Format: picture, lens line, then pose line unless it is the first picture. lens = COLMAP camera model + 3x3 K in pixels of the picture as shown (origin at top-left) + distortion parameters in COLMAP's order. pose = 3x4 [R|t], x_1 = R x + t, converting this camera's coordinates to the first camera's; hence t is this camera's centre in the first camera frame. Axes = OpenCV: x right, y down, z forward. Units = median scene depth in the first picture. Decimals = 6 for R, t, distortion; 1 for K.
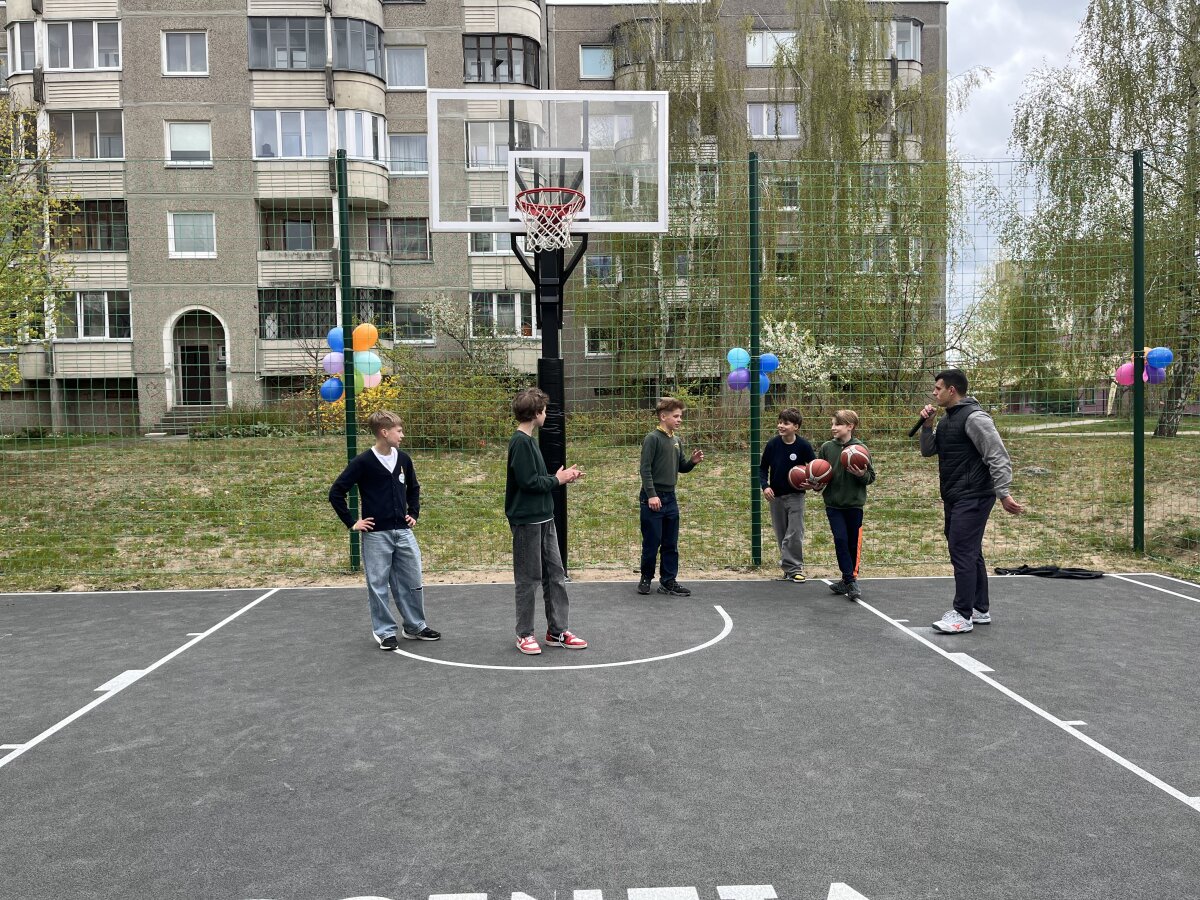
lens RADIAL K [[903.4, 0, 589.9], [0, 903.4, 454.6], [0, 0, 1]] dist [0.077688, -0.104727]
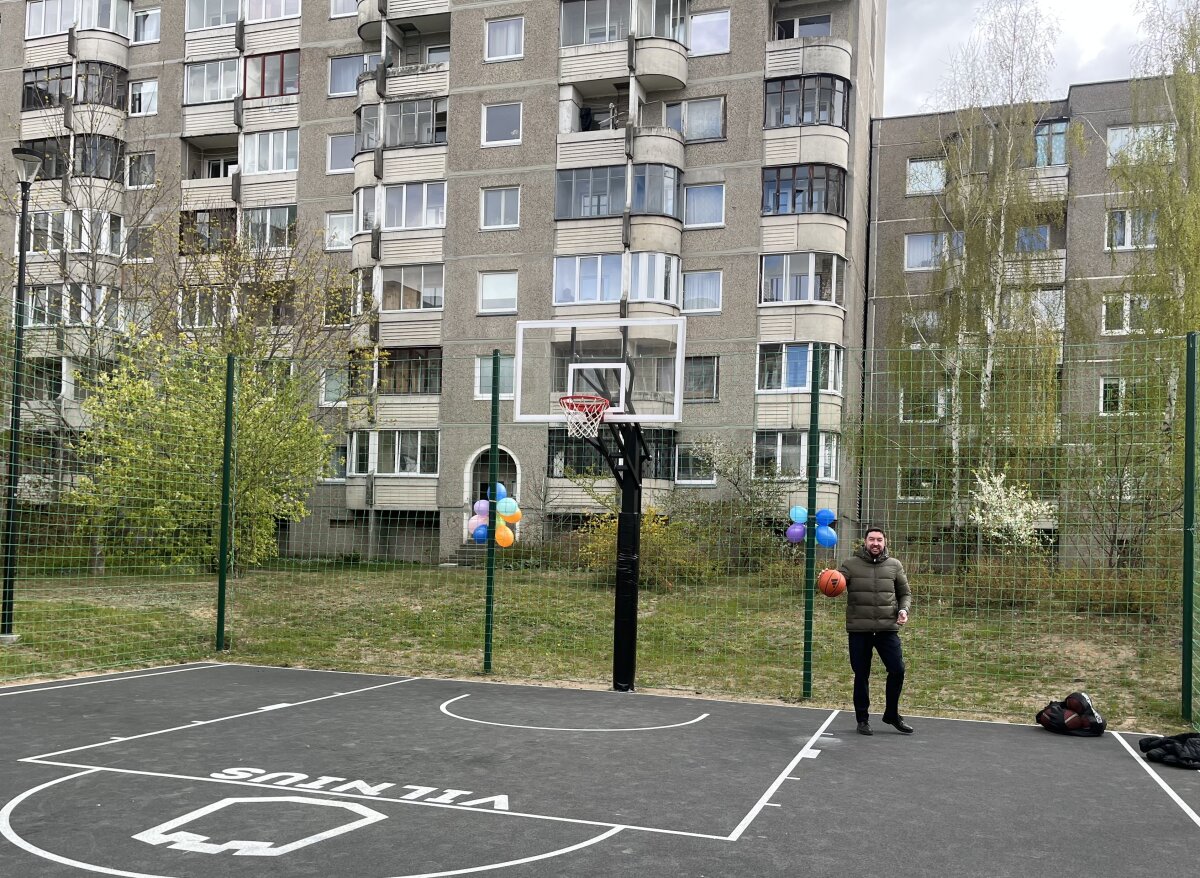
lens RADIAL K [[1089.1, 0, 621.6], [0, 1089.1, 541.0], [0, 0, 1]] dist [0.079571, -0.107443]
pose [[0.941235, 0.040282, -0.335341, 0.133732], [-0.060868, 0.996837, -0.051101, 0.002865], [0.332222, 0.068510, 0.940710, -0.123123]]
